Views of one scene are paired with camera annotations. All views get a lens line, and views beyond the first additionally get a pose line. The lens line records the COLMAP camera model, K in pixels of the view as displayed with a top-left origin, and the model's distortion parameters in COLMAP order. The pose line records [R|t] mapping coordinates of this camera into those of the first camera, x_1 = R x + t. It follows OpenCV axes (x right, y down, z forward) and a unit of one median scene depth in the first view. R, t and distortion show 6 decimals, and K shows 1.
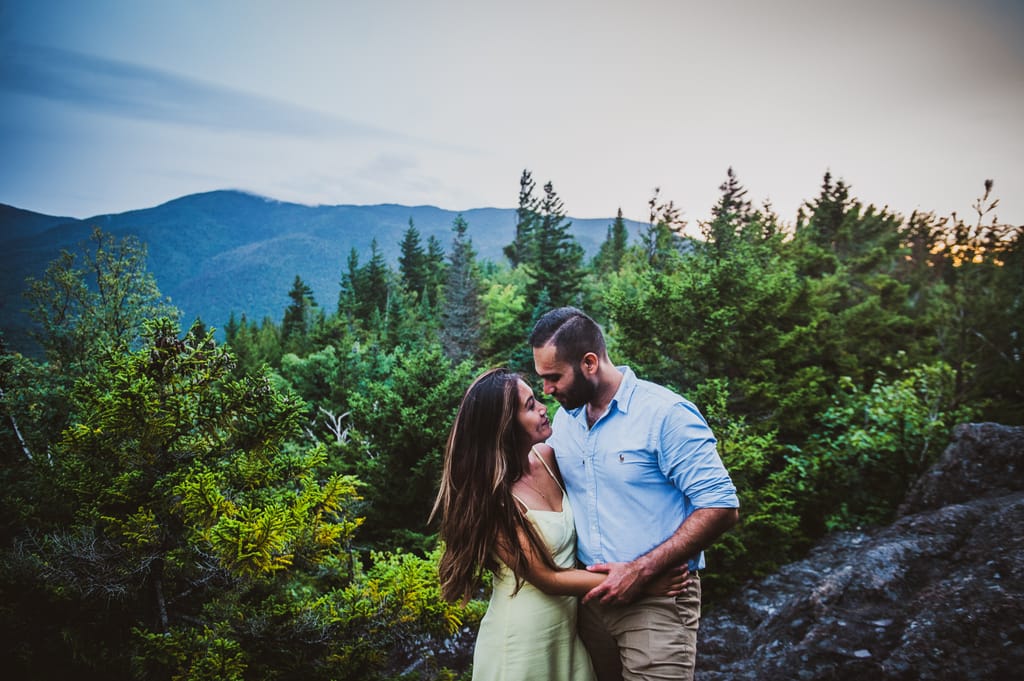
lens RADIAL K [[983.5, 0, 480.2], [0, 983.5, 326.5], [0, 0, 1]] dist [-0.006790, 0.004166]
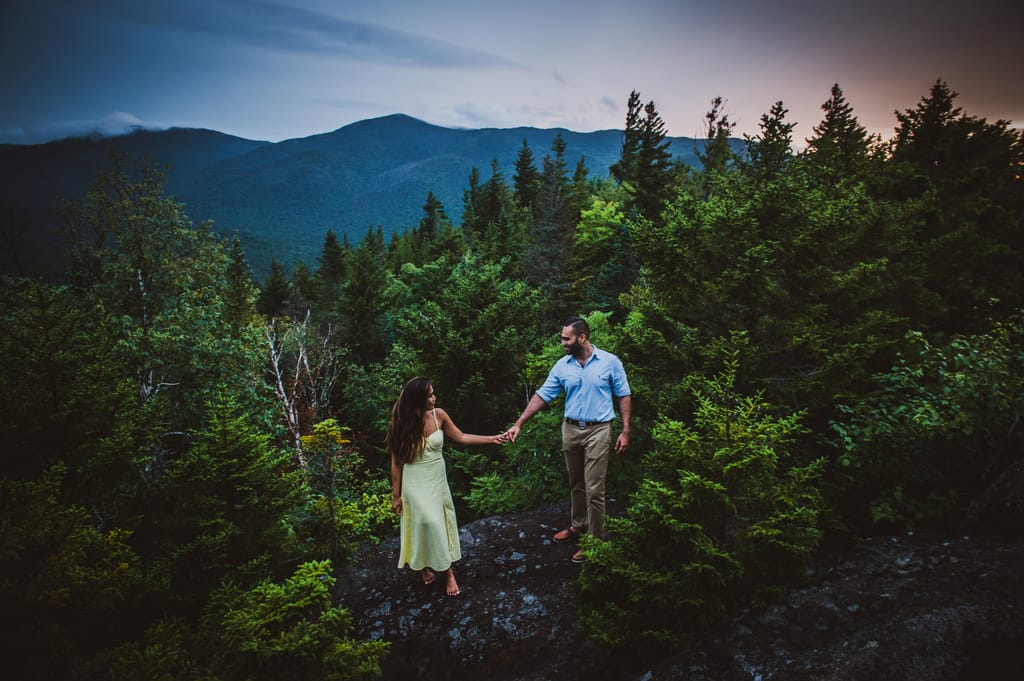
lens RADIAL K [[746.7, 0, 512.0], [0, 746.7, 340.5], [0, 0, 1]] dist [0.002263, -0.002505]
pose [[0.985174, 0.037585, -0.167391, 0.110608], [-0.012190, 0.988577, 0.150221, -0.021854], [0.171125, -0.145954, 0.974379, 0.257522]]
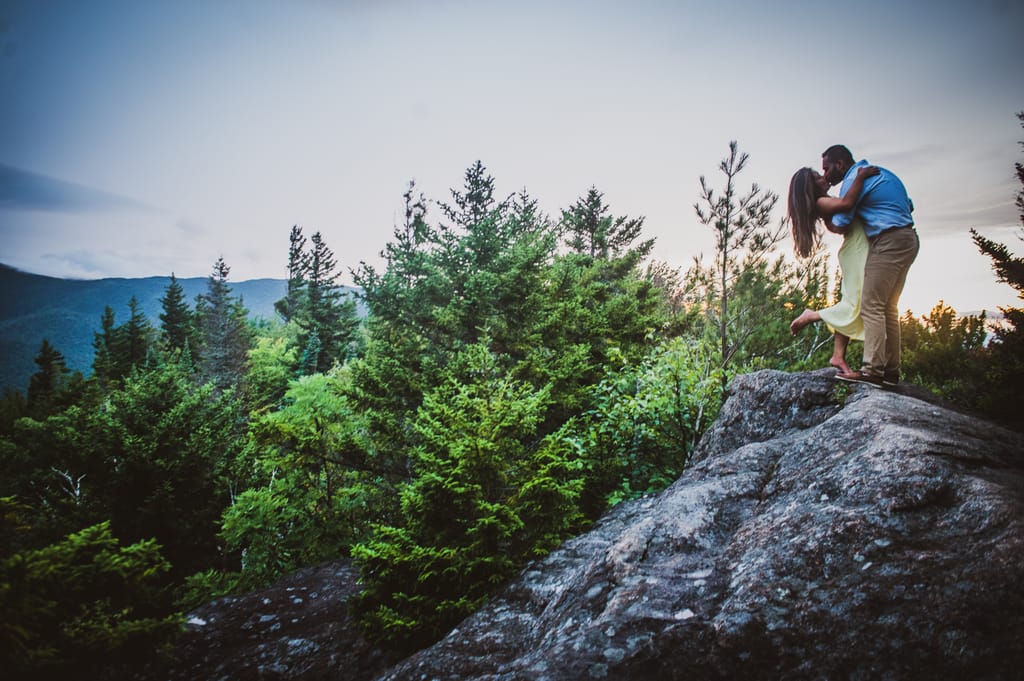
lens RADIAL K [[848.3, 0, 536.8], [0, 848.3, 328.2], [0, 0, 1]] dist [-0.000748, -0.005370]
pose [[0.956911, -0.033776, 0.288409, 0.051540], [0.064581, 0.993092, -0.097968, 0.082543], [-0.283108, 0.112373, 0.952482, 0.190276]]
